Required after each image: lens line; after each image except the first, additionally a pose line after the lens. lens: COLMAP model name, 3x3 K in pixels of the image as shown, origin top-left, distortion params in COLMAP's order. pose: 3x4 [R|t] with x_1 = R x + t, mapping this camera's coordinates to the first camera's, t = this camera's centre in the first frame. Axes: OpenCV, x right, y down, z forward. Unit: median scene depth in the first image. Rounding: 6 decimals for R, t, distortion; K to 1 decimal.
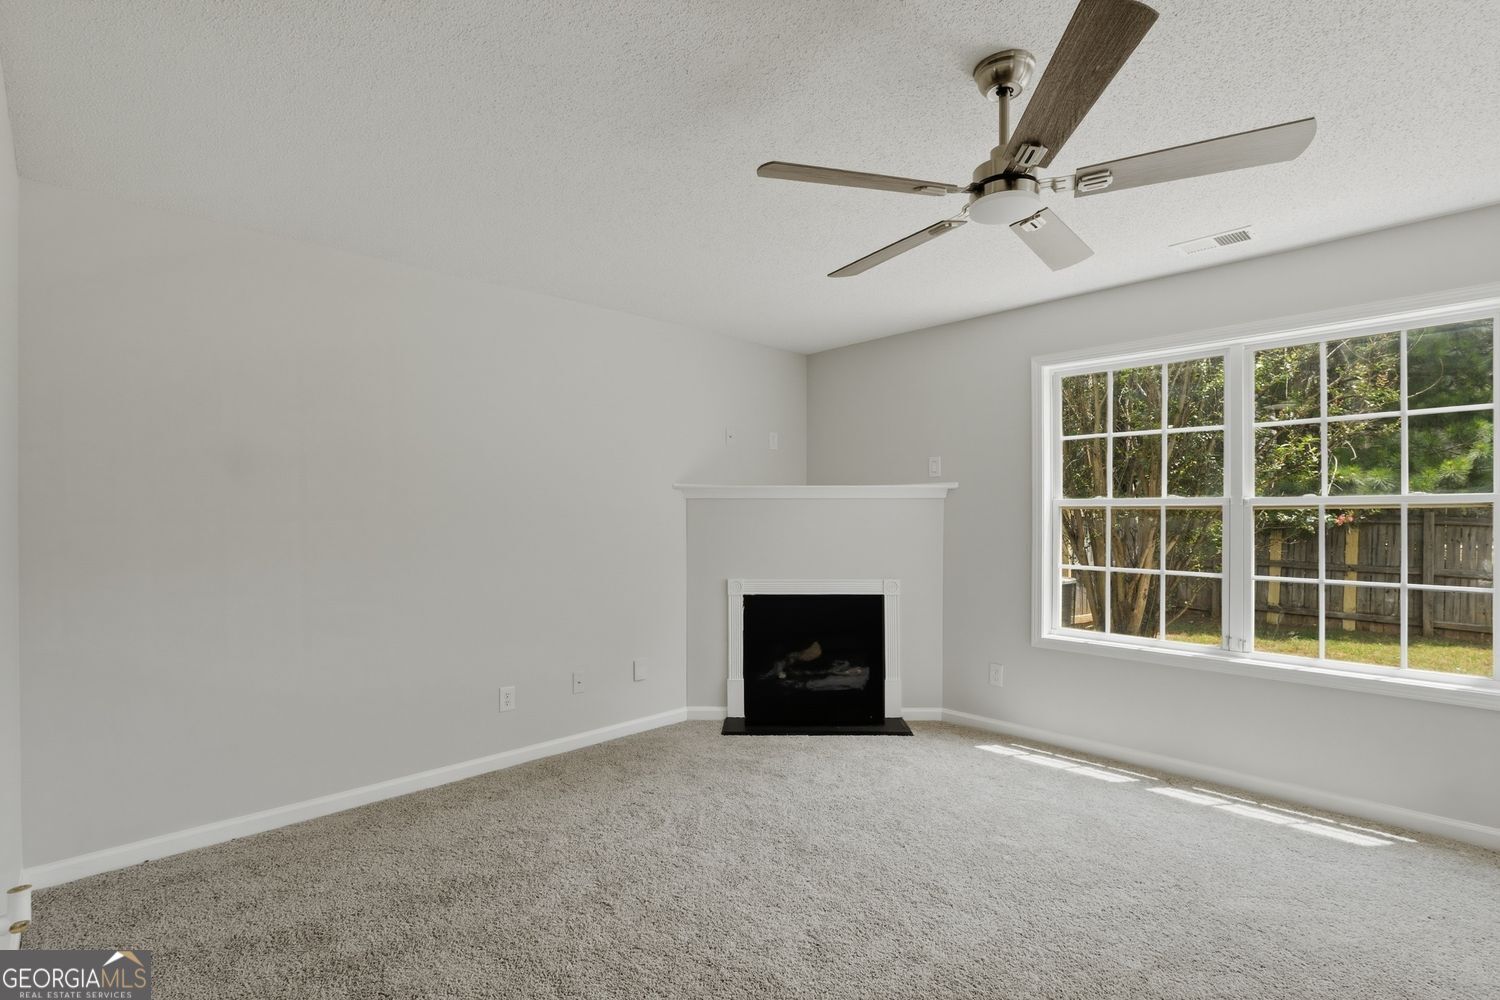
lens RADIAL K [[686.9, 0, 757.8], [0, 686.9, 513.0], [0, 0, 1]] dist [-0.011773, 0.003062]
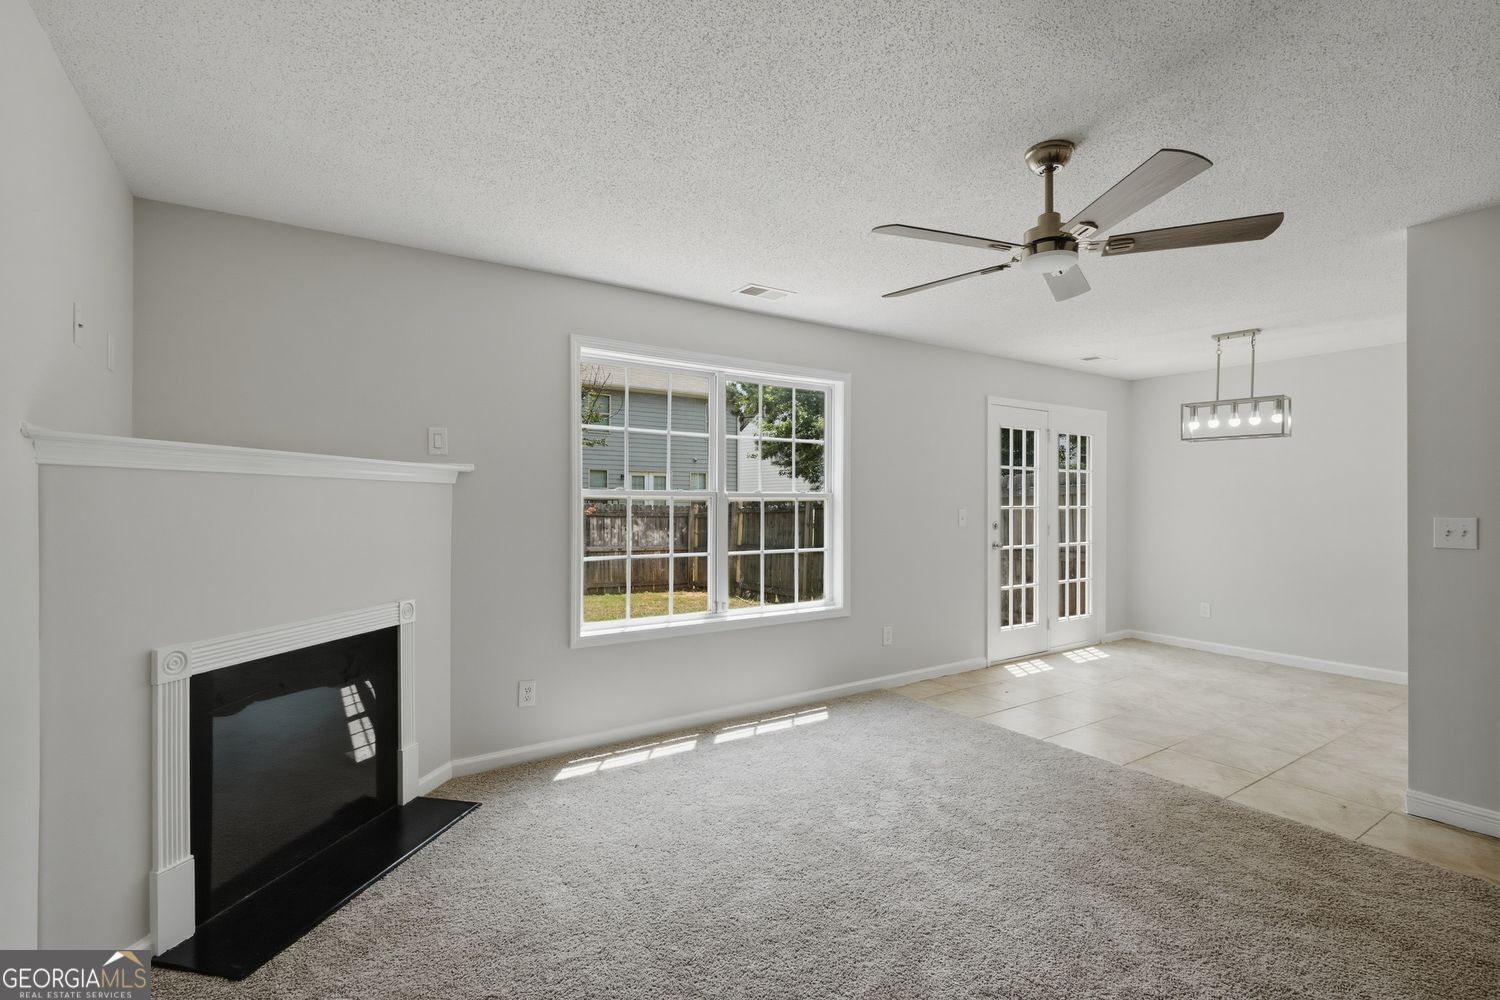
lens RADIAL K [[686.9, 0, 758.3], [0, 686.9, 500.0], [0, 0, 1]] dist [-0.011773, 0.003062]
pose [[0.180835, 0.008670, 0.983475, -0.494204], [0.000095, 0.999961, -0.008833, 0.004075], [-0.983513, 0.001691, 0.180827, 0.635437]]
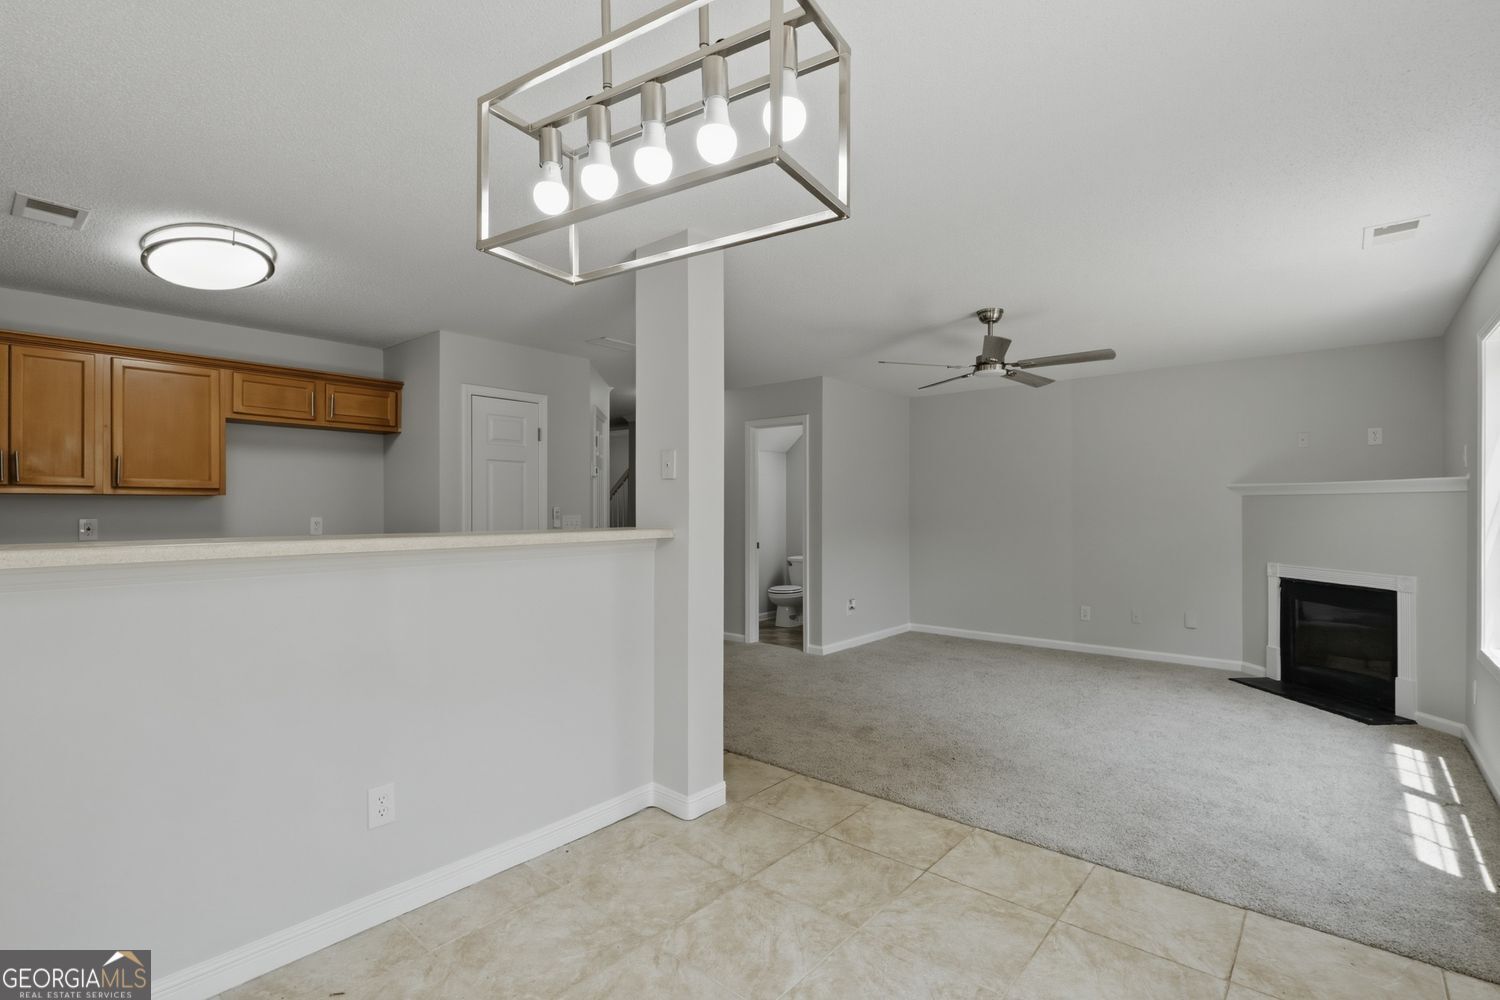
lens RADIAL K [[686.9, 0, 756.6], [0, 686.9, 509.8], [0, 0, 1]] dist [-0.011773, 0.003062]
pose [[0.094641, 0.003752, -0.995504, 1.274961], [0.002073, 0.999990, 0.003966, -0.003000], [0.995509, -0.002439, 0.094632, -0.006819]]
